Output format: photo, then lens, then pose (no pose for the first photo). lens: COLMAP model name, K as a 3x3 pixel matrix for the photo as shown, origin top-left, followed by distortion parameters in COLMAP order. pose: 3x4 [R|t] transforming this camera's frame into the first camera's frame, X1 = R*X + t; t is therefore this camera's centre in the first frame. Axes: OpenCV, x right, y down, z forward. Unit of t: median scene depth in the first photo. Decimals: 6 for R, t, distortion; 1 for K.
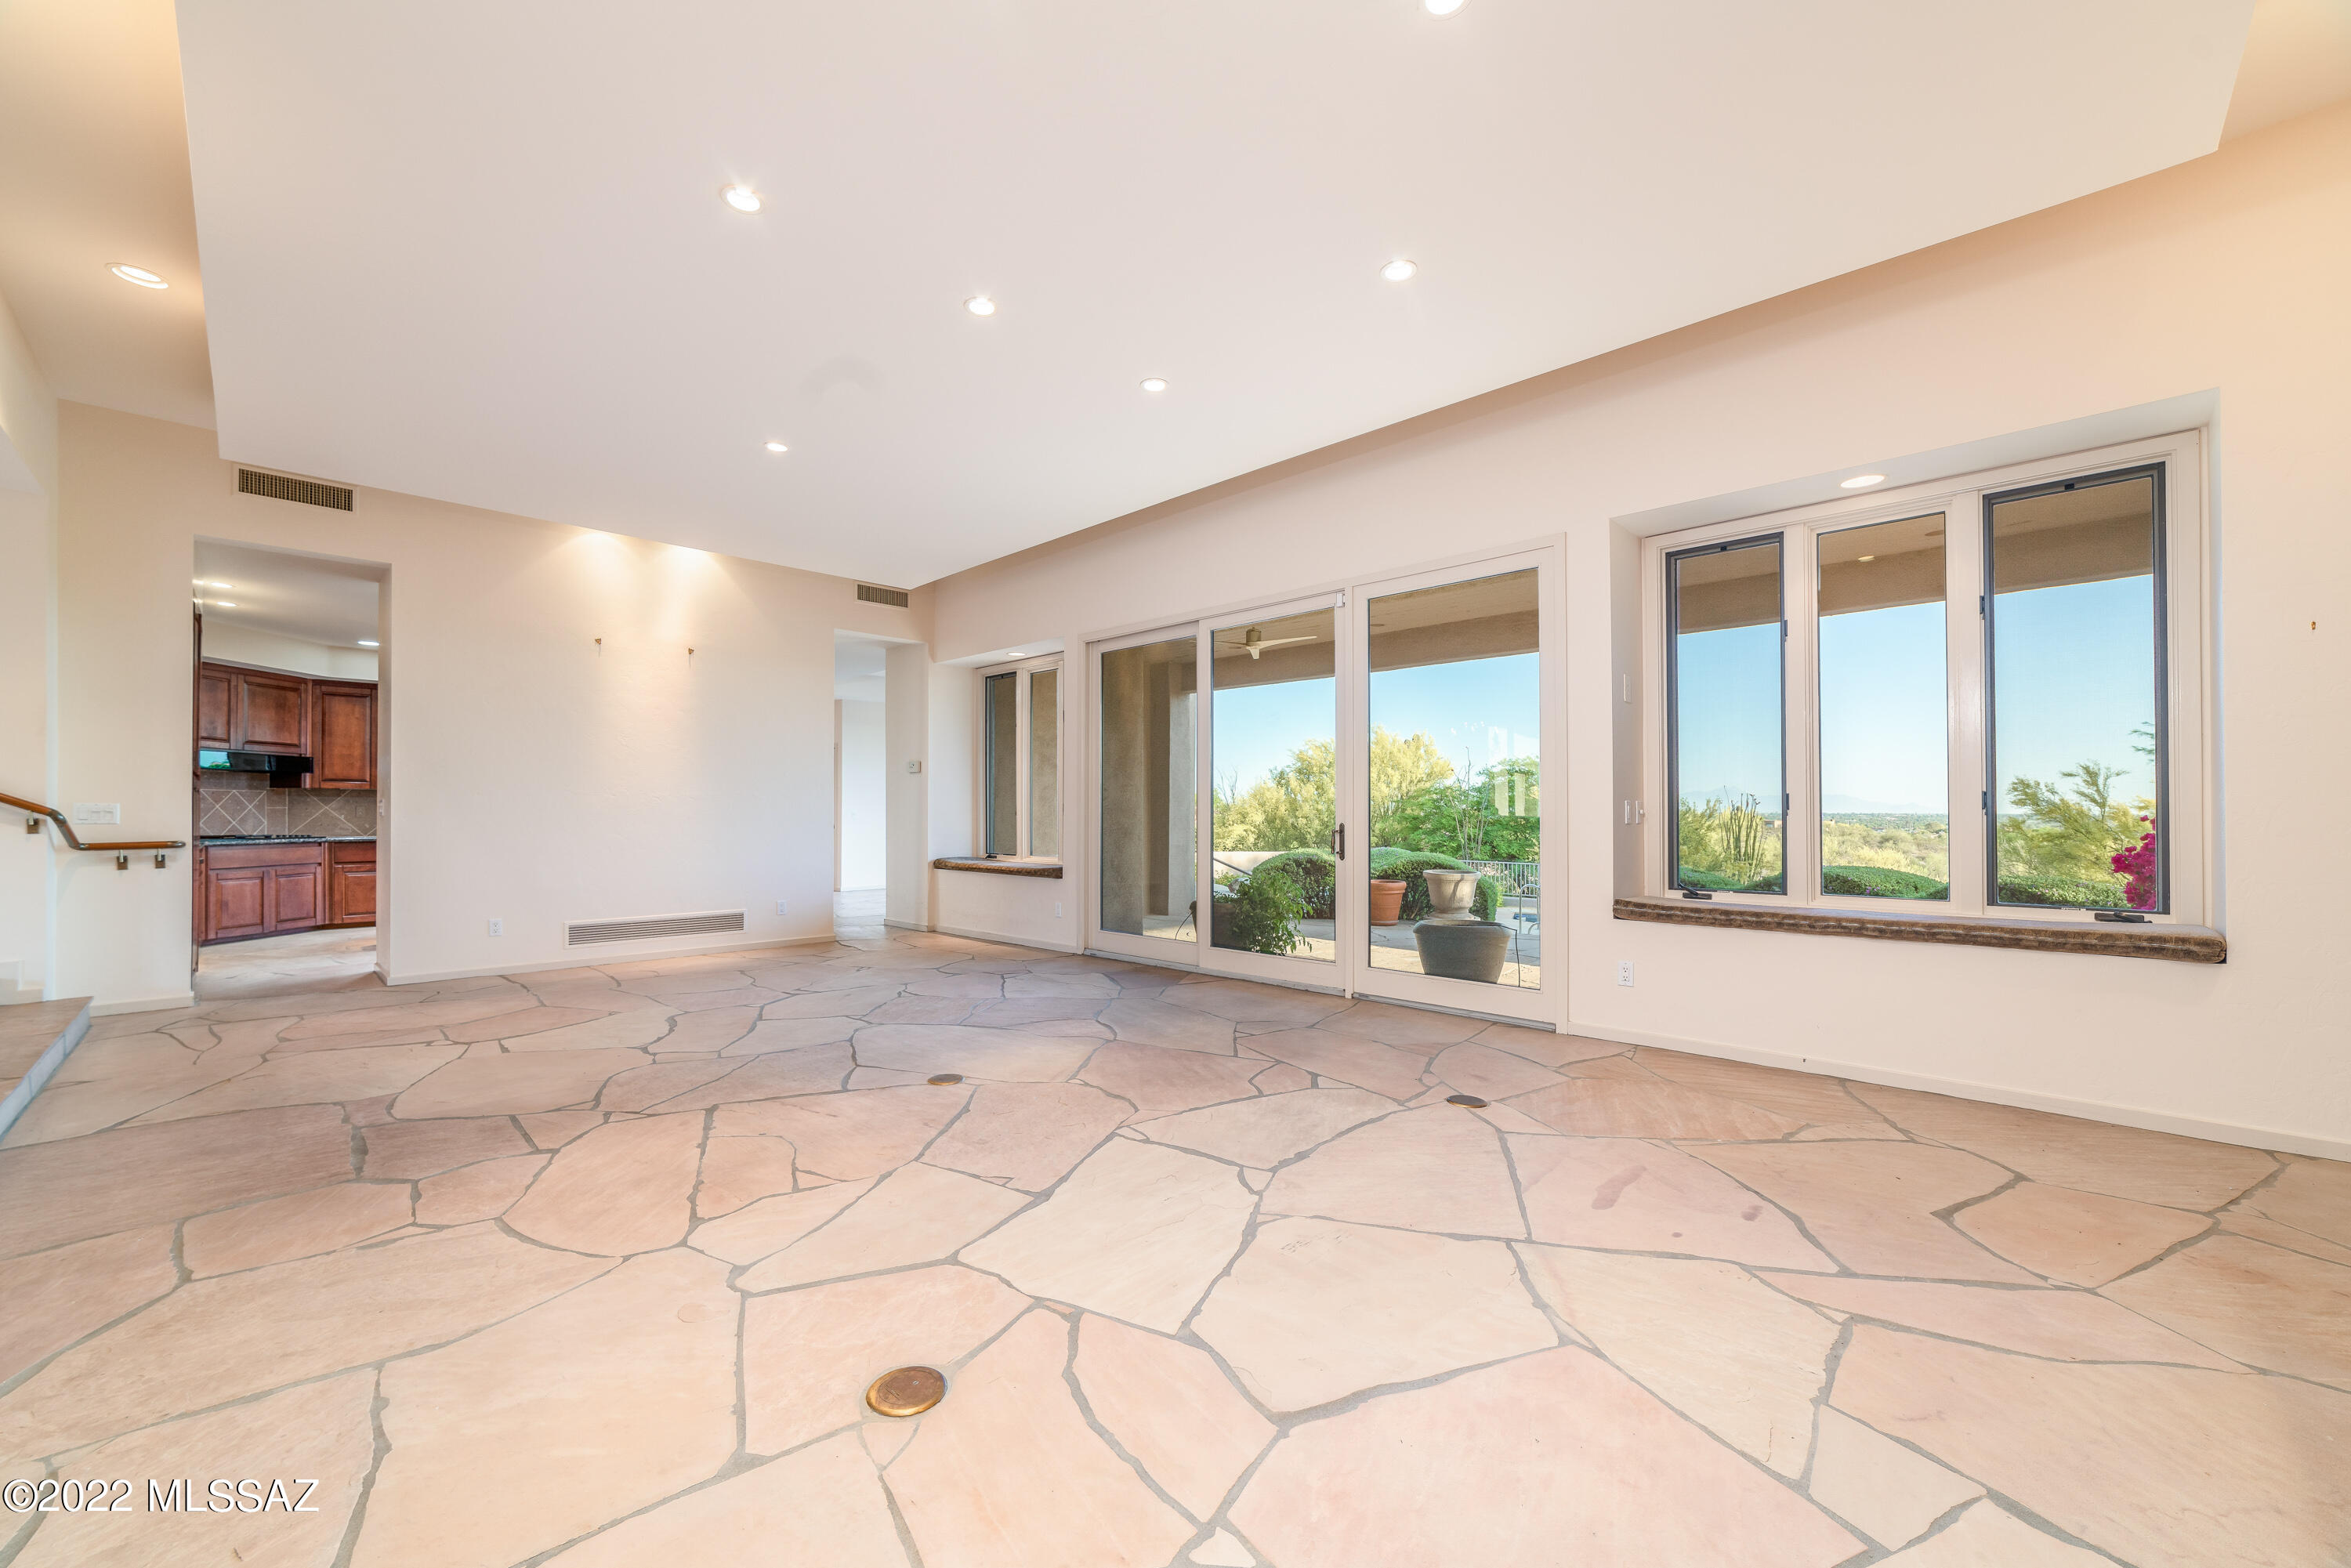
lens RADIAL K [[907.3, 0, 1179.4], [0, 907.3, 792.8], [0, 0, 1]] dist [0.003645, 0.000338]
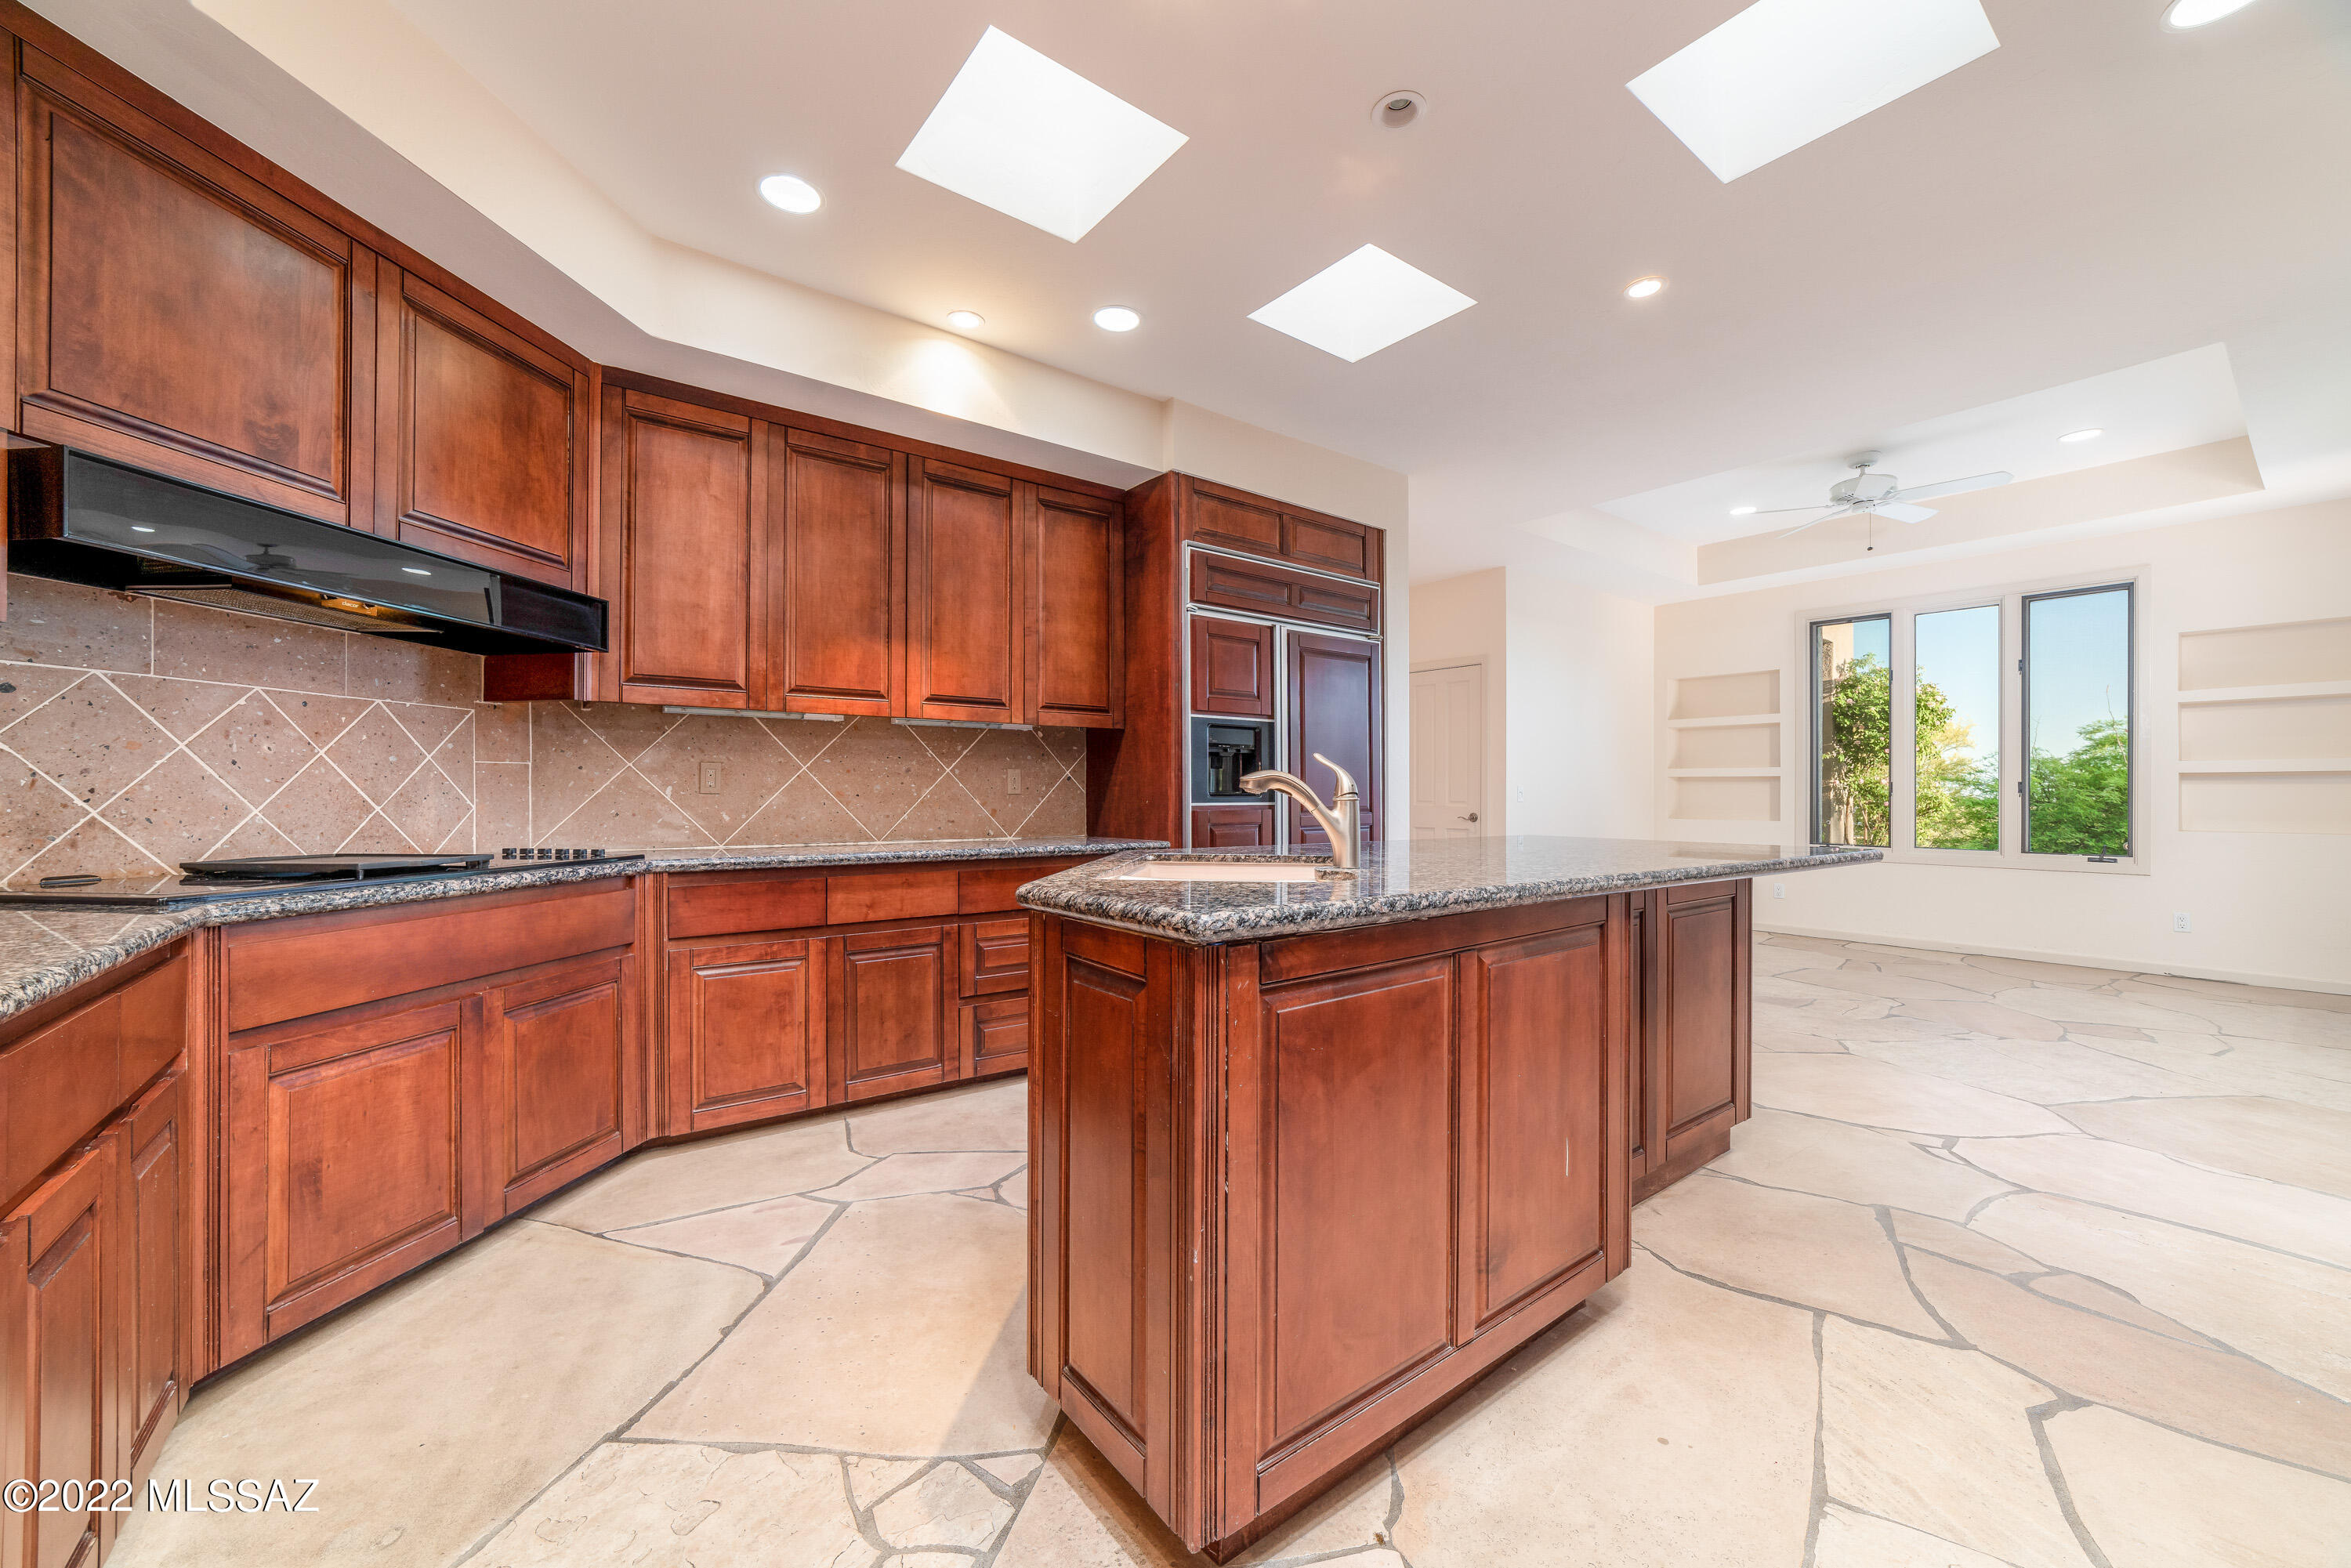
lens RADIAL K [[907.3, 0, 1168.4], [0, 907.3, 789.4], [0, 0, 1]] dist [0.003645, 0.000338]
pose [[0.989770, 0.004229, -0.142613, -0.713806], [-0.003381, 0.999975, 0.006192, 0.023379], [0.142635, -0.005646, 0.989759, 0.716250]]
